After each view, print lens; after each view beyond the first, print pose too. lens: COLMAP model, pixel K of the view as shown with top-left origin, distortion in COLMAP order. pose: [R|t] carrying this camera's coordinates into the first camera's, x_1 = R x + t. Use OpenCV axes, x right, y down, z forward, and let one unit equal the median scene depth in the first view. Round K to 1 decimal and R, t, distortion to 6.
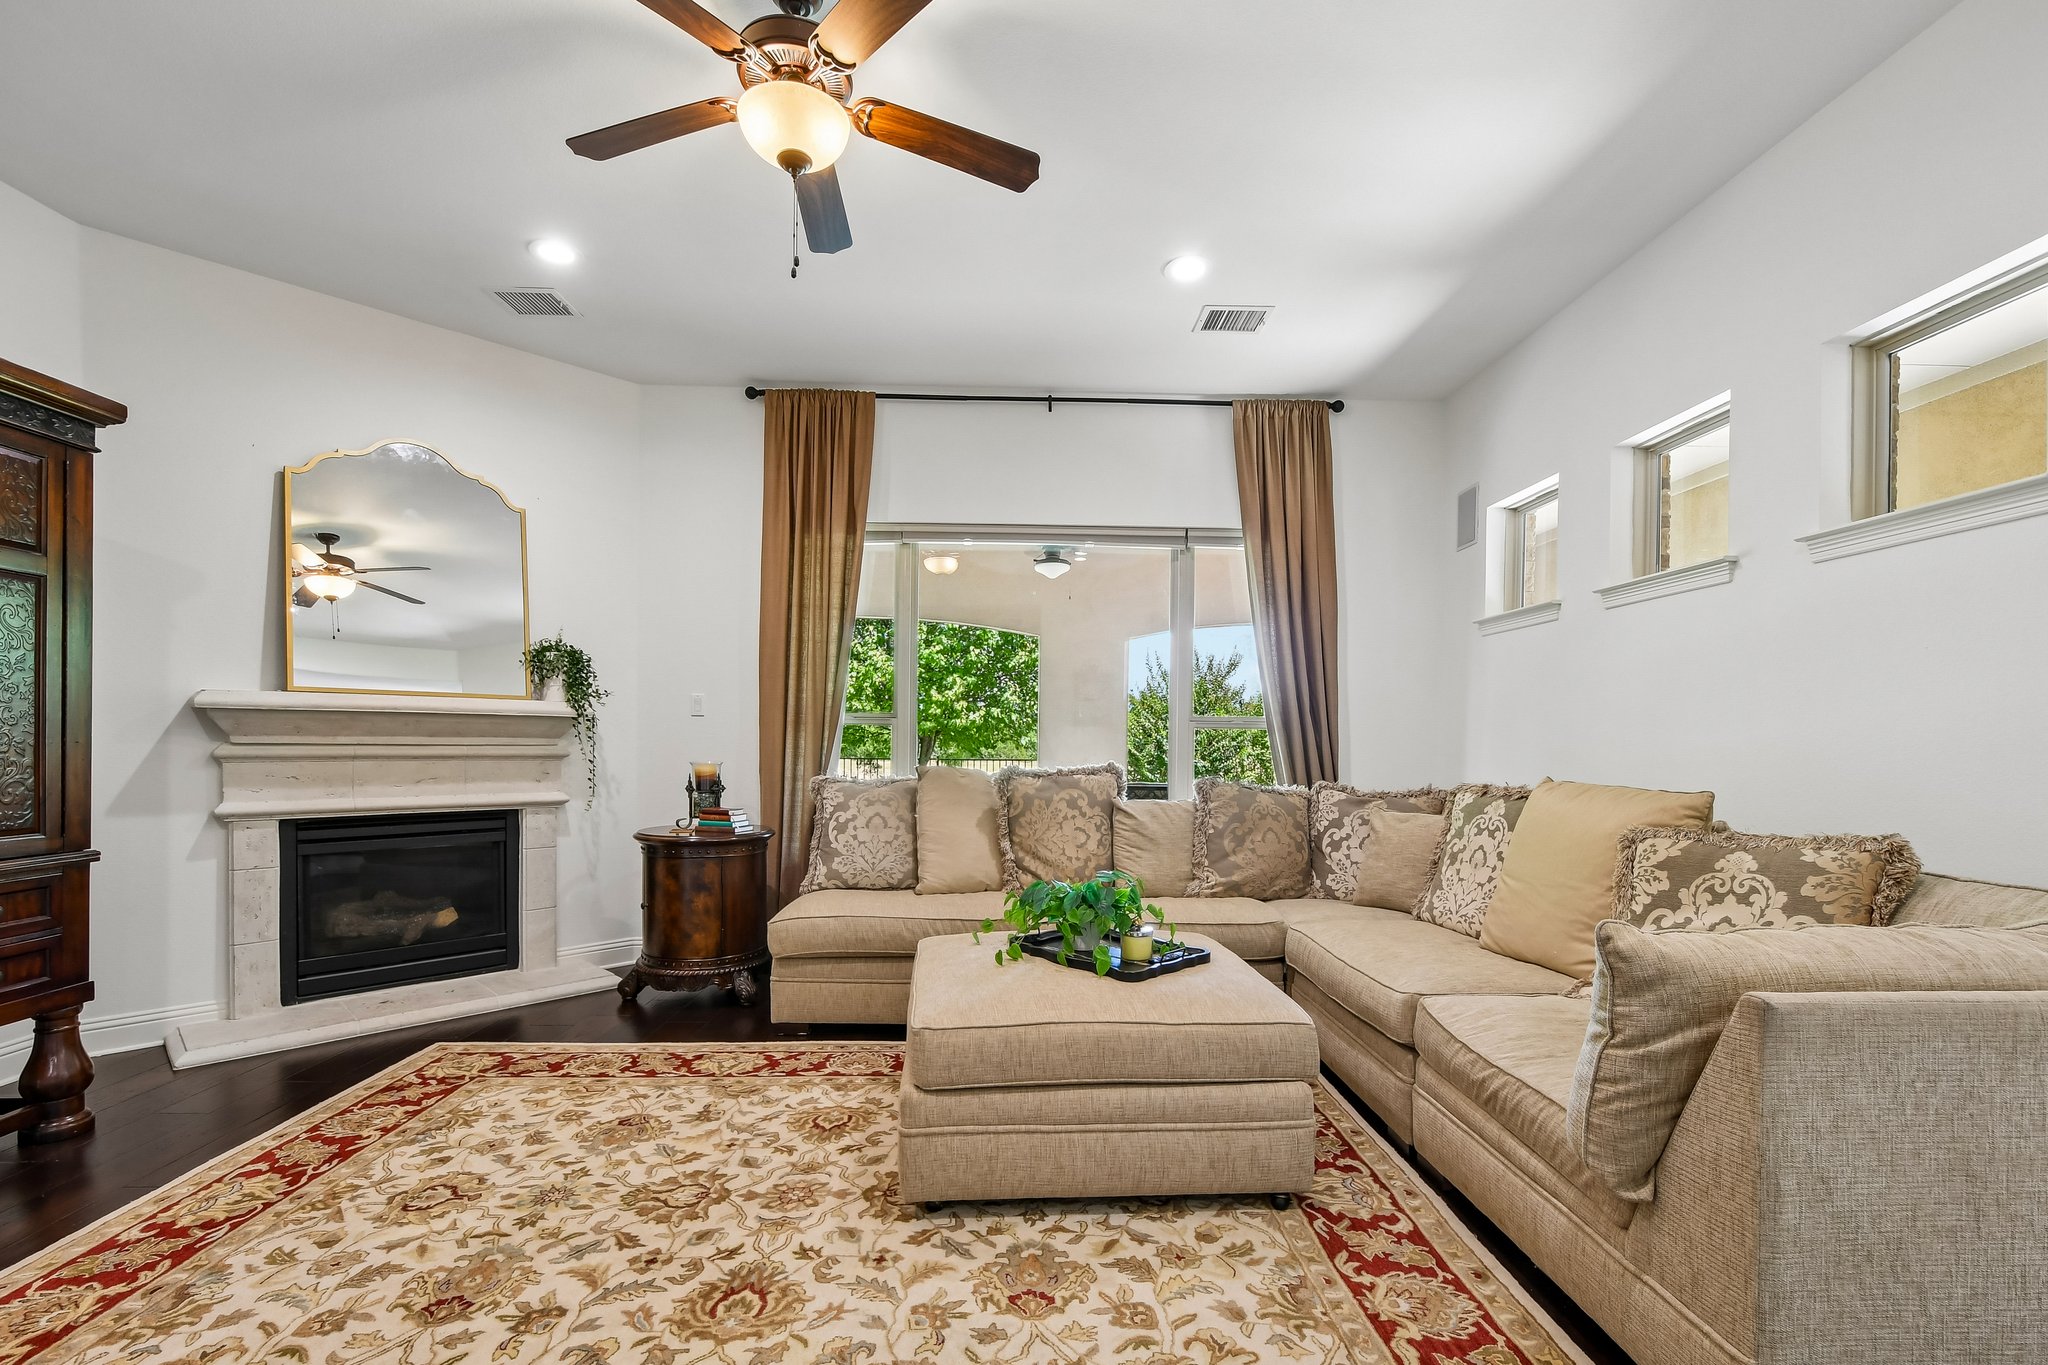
lens RADIAL K [[905.9, 0, 1024.2], [0, 905.9, 751.7], [0, 0, 1]] dist [0.001140, -0.000916]
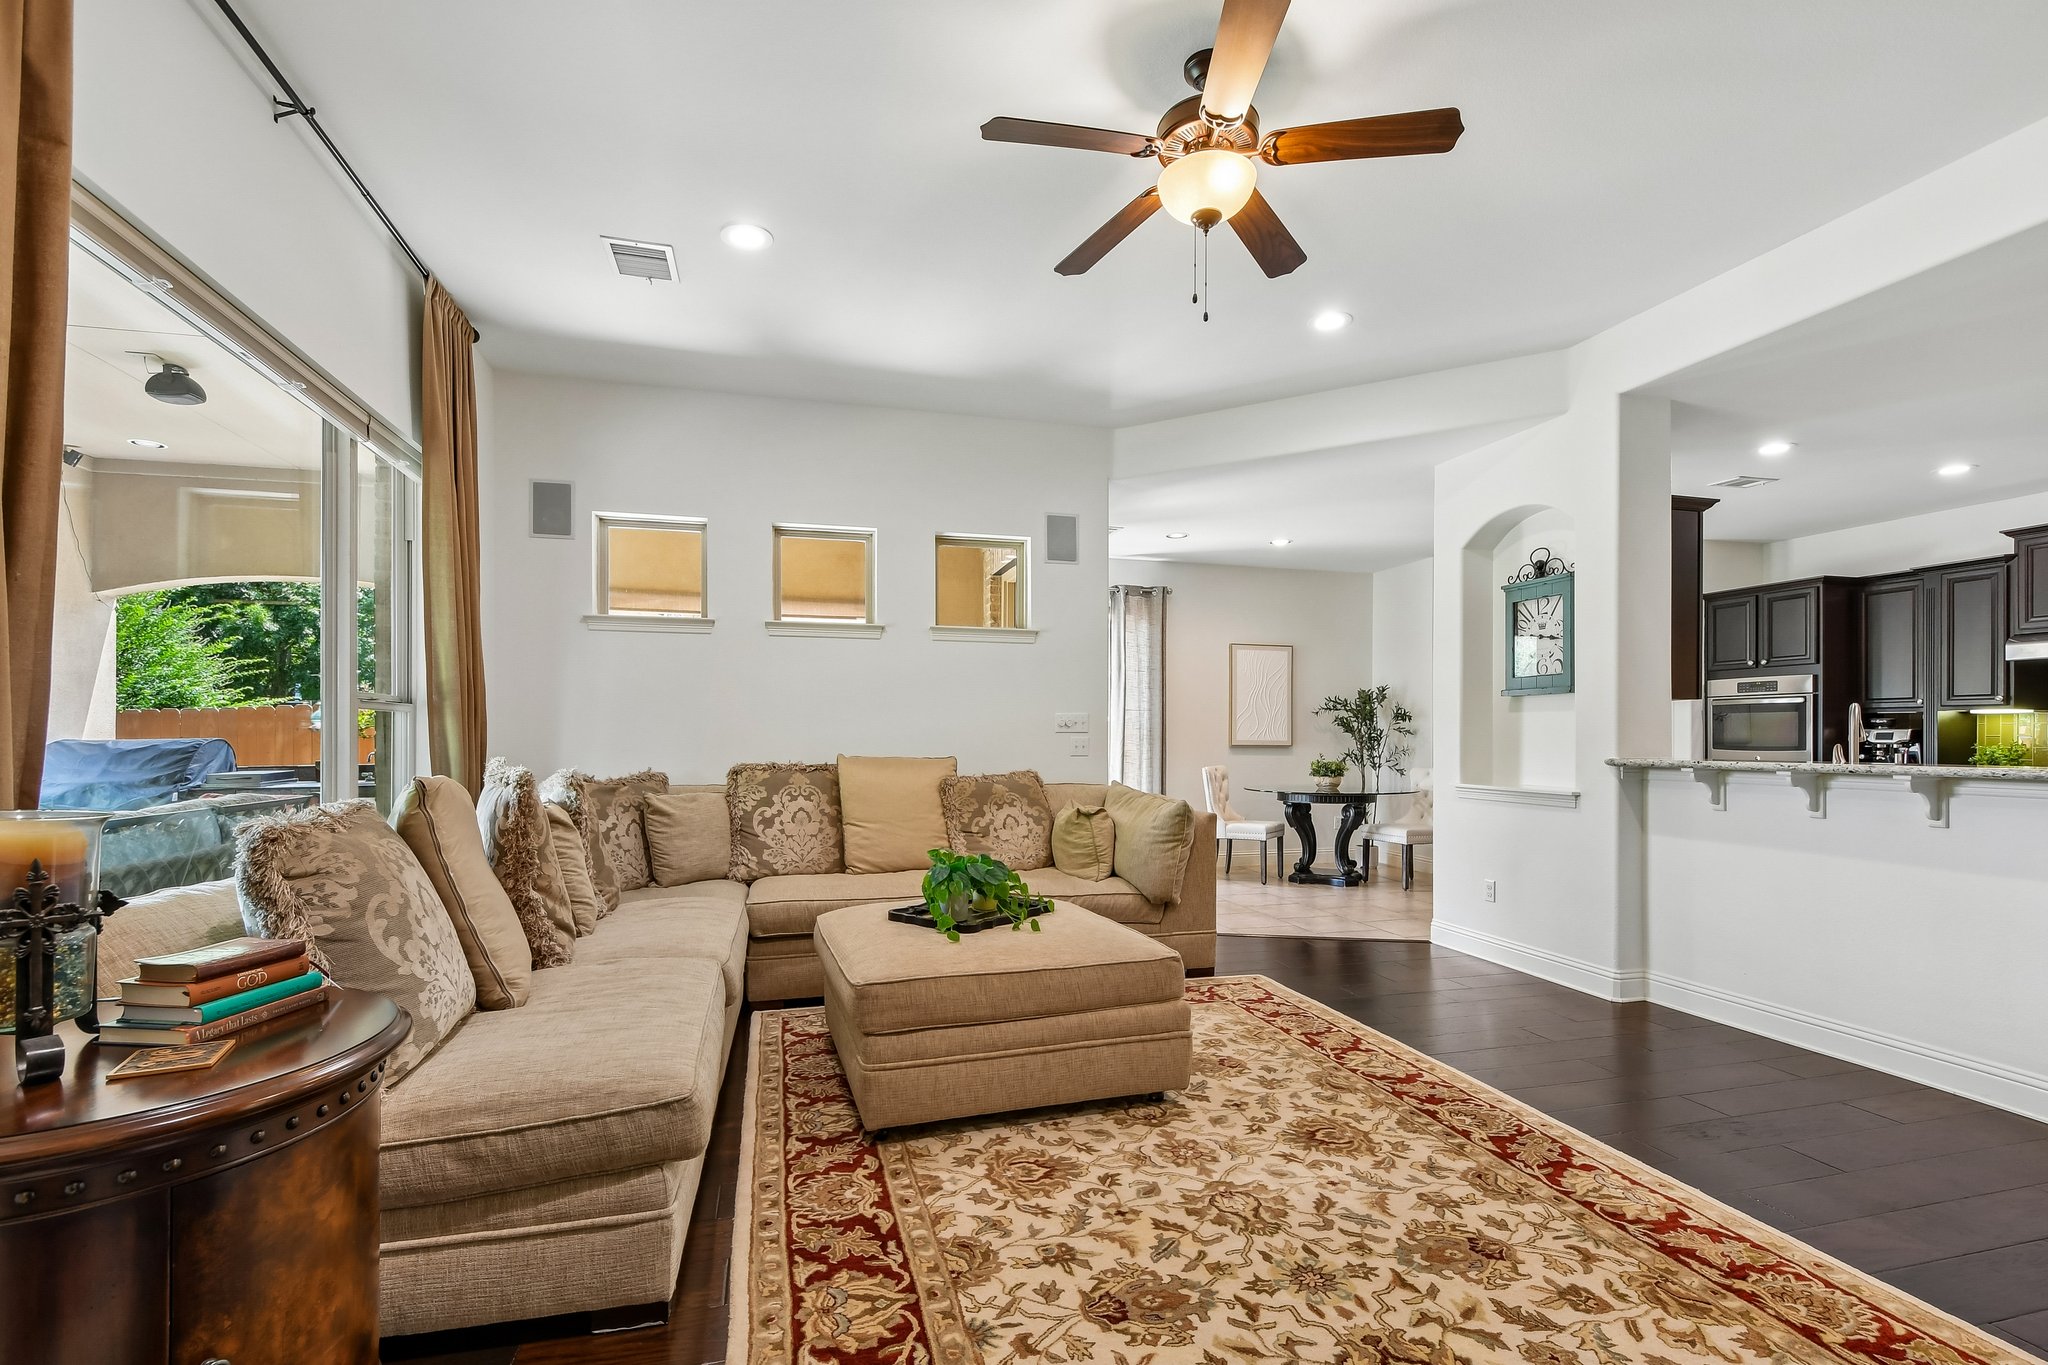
lens RADIAL K [[909.1, 0, 1023.5], [0, 909.1, 730.7], [0, 0, 1]] dist [0.001975, 0.000281]
pose [[-0.239610, -0.006832, 0.970845, -0.799864], [0.006039, 0.999945, 0.008527, -0.016500], [-0.970850, 0.007906, -0.239556, 0.918864]]
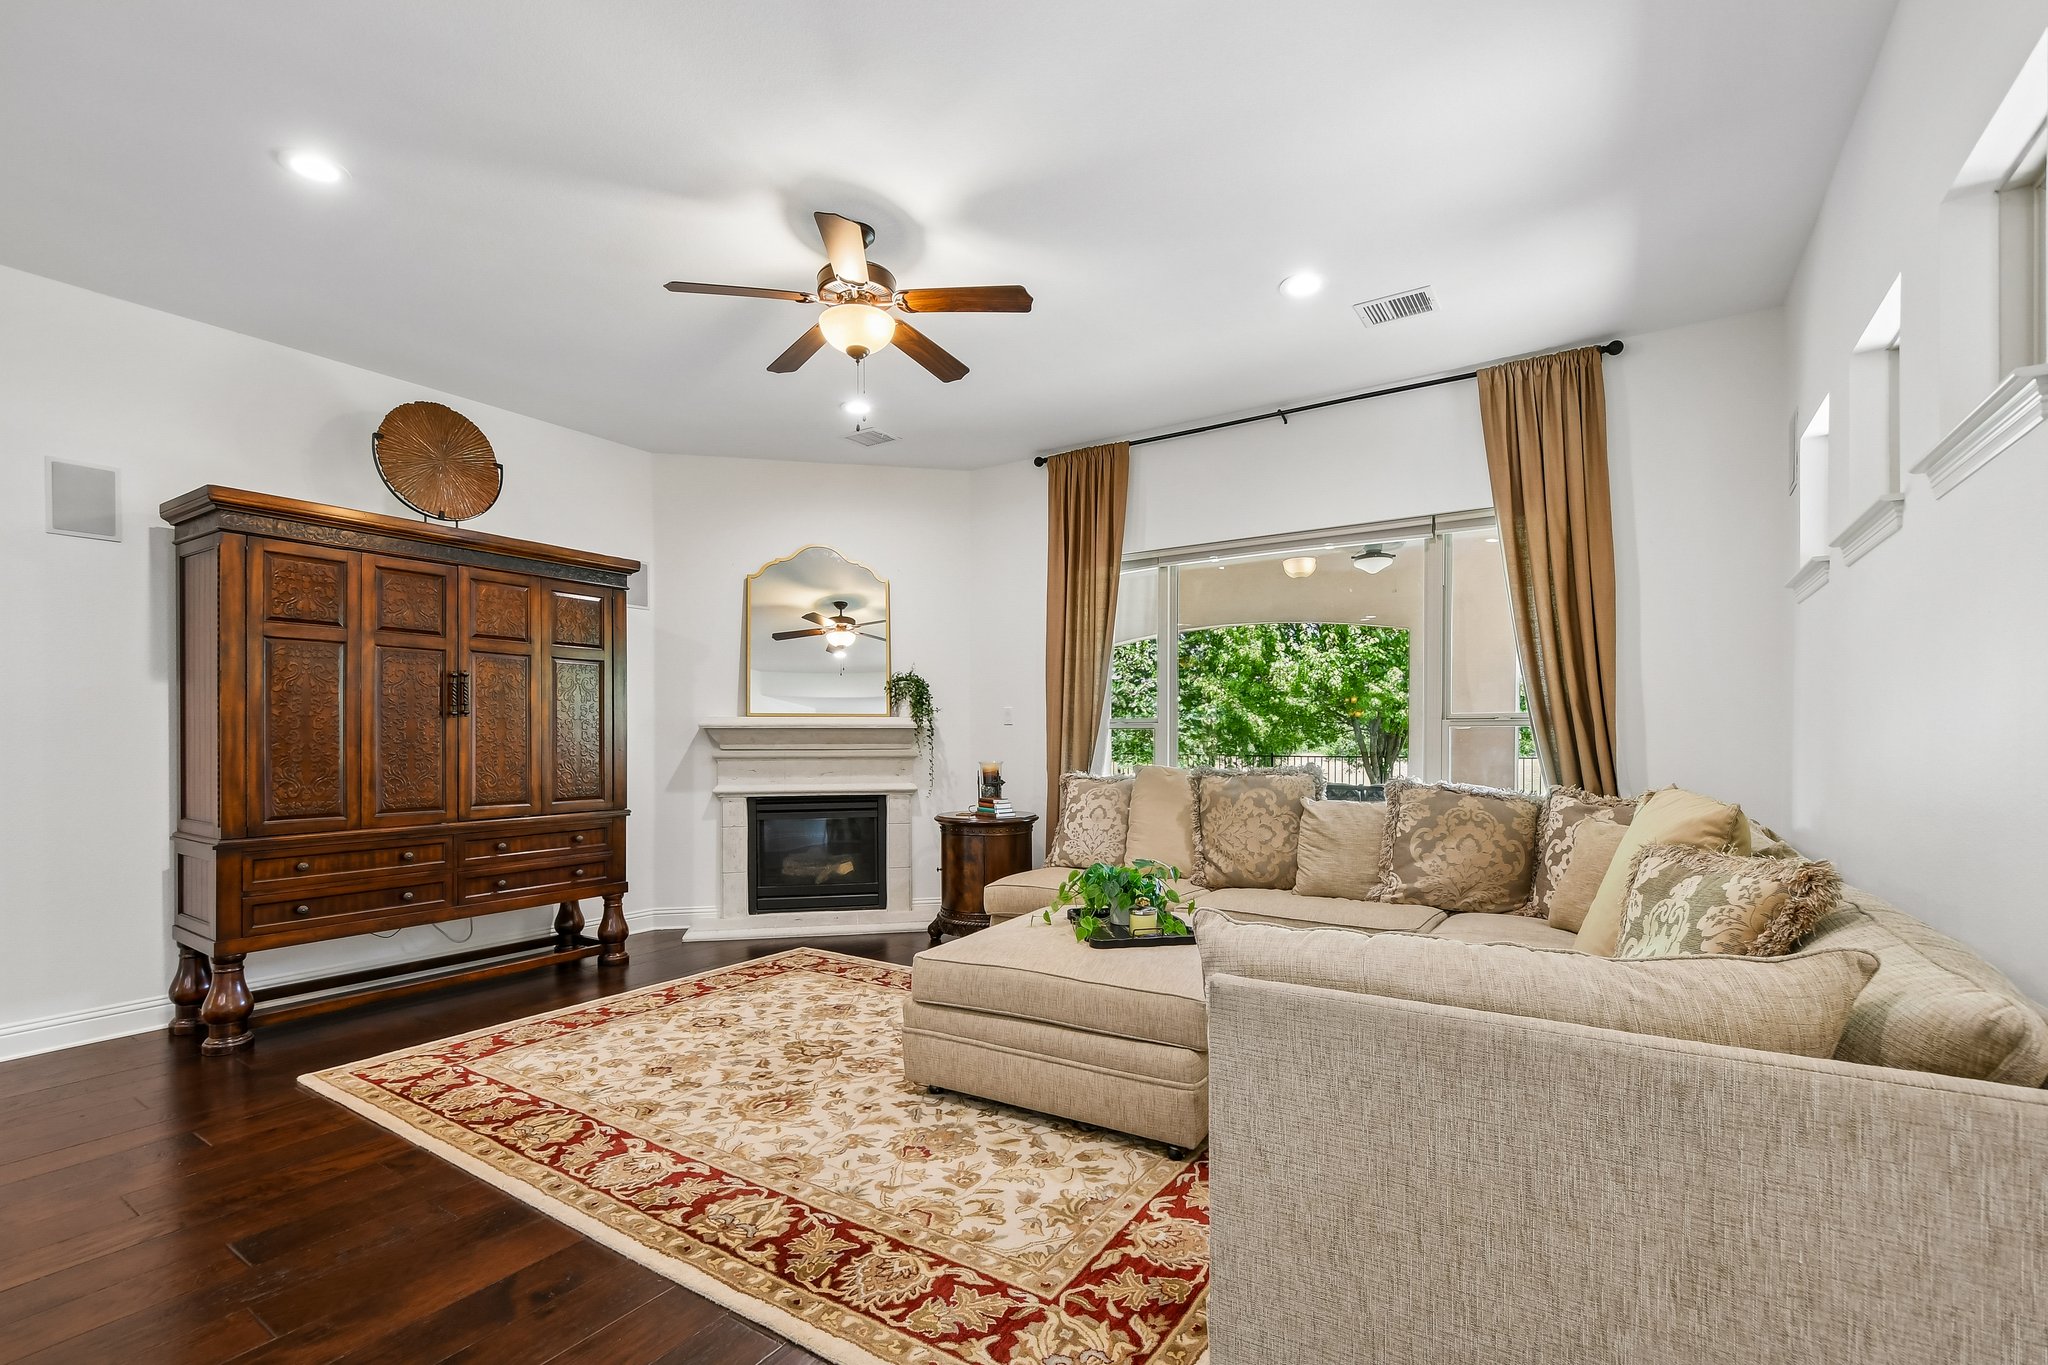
lens RADIAL K [[900.5, 0, 1021.6], [0, 900.5, 745.7], [0, 0, 1]] dist [0.000667, -0.000173]
pose [[0.820439, -0.006465, -0.571698, 0.483336], [0.004139, 0.999977, -0.005368, -0.004544], [0.571719, 0.002038, 0.820447, -0.021502]]
